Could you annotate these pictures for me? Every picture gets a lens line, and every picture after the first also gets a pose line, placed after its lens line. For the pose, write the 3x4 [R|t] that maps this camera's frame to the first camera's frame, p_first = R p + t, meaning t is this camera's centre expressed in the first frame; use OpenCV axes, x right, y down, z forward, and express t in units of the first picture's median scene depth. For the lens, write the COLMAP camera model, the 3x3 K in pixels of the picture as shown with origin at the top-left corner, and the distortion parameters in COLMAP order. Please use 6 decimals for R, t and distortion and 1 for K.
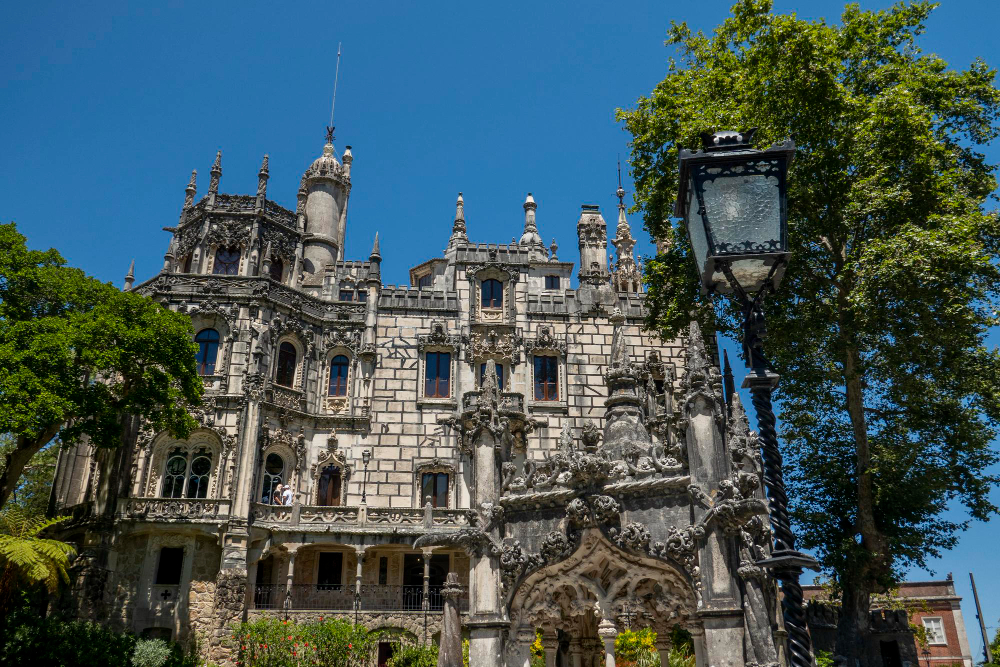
lens RADIAL K [[915.3, 0, 494.6], [0, 915.3, 324.5], [0, 0, 1]] dist [0.022579, -0.036832]
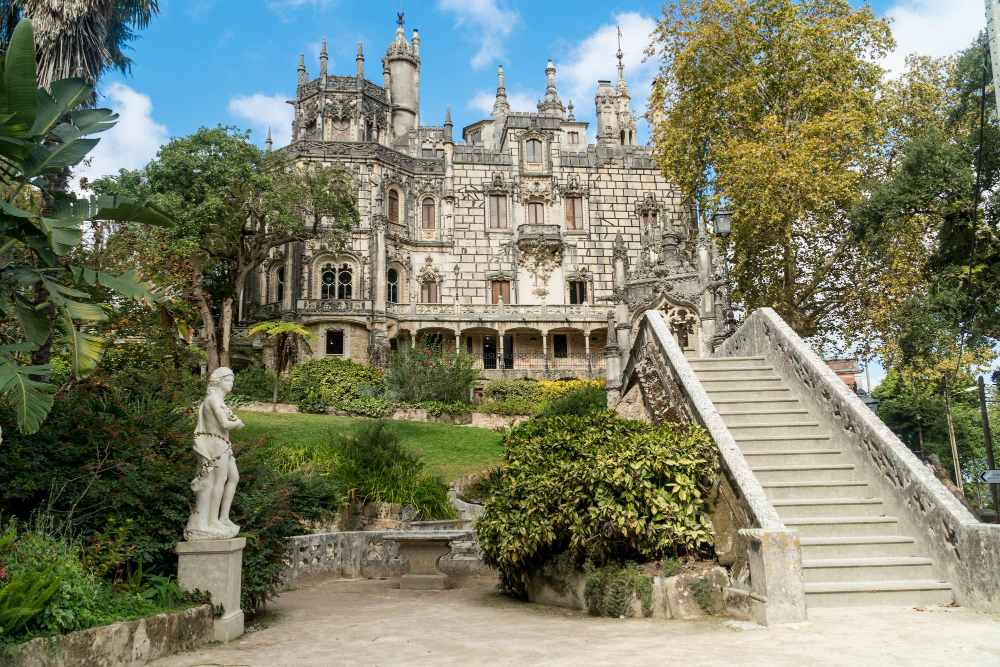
lens RADIAL K [[915.3, 0, 510.8], [0, 915.3, 339.2], [0, 0, 1]] dist [0.022579, -0.036832]
pose [[0.998424, -0.015469, 0.053947, -0.123202], [0.003486, 0.976500, 0.215489, -0.057340], [-0.056012, -0.214961, 0.975015, -0.417195]]
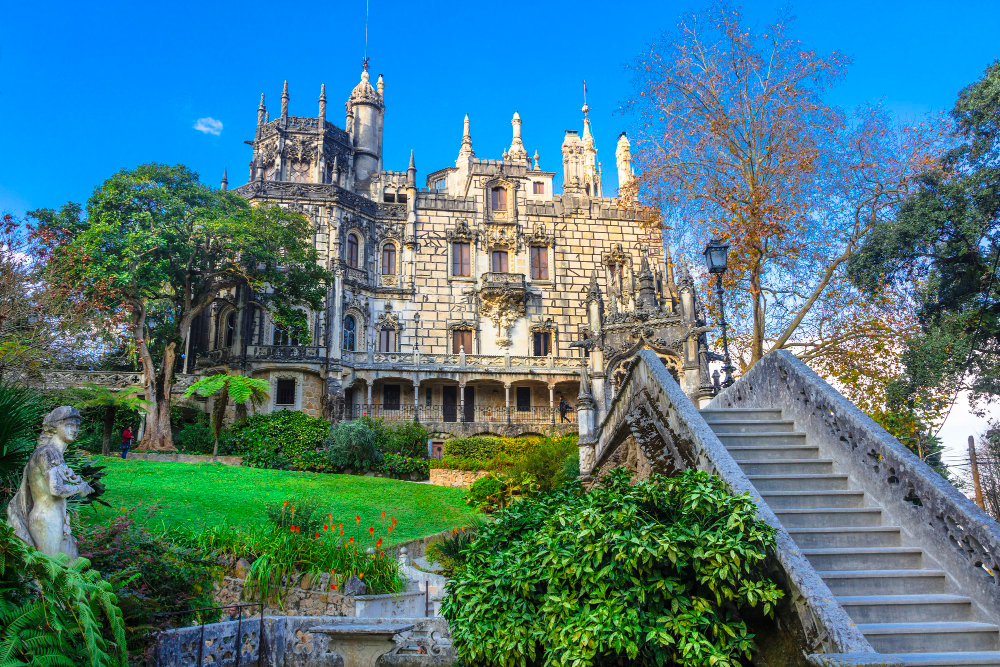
lens RADIAL K [[915.3, 0, 520.3], [0, 915.3, 325.4], [0, 0, 1]] dist [0.022579, -0.036832]
pose [[0.994226, 0.007849, 0.107021, -0.121692], [-0.023108, 0.989583, 0.142095, -0.043771], [-0.104791, -0.143747, 0.984051, -0.368393]]
